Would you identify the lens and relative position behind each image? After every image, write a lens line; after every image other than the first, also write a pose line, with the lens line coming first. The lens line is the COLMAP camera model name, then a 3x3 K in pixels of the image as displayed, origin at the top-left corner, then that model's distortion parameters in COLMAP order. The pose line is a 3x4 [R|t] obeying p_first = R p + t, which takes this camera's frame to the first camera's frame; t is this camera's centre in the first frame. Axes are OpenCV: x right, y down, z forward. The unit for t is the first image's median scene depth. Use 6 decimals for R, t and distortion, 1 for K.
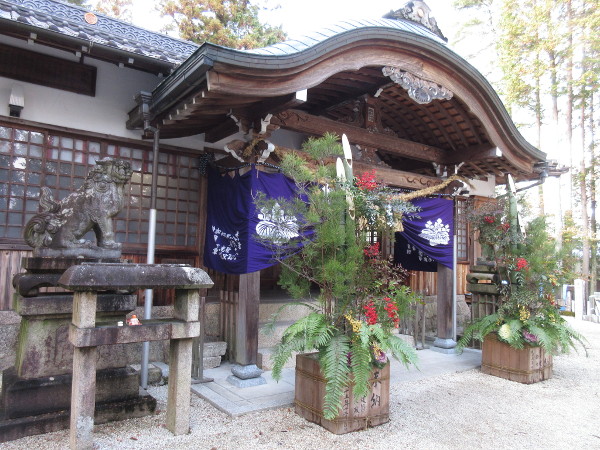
lens RADIAL K [[445.2, 0, 300.3], [0, 445.2, 226.0], [0, 0, 1]] dist [0.005452, 0.005971]
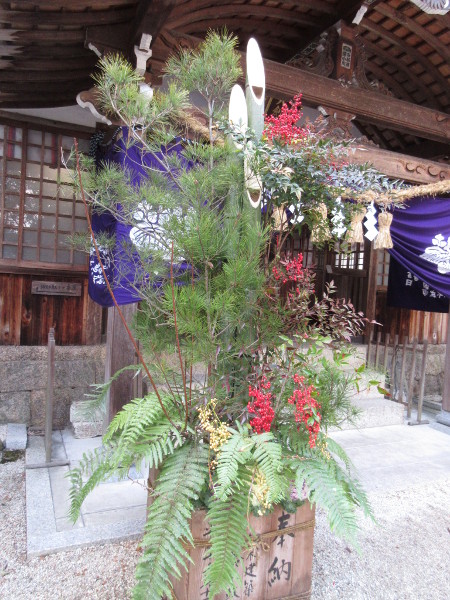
lens RADIAL K [[445.2, 0, 224.6], [0, 445.2, 300.2], [0, 0, 1]] dist [0.005452, 0.005971]
pose [[0.981413, 0.034991, -0.188689, 0.121455], [-0.016302, 0.994883, 0.099706, 0.026138], [0.191212, -0.094776, 0.976962, 0.333830]]
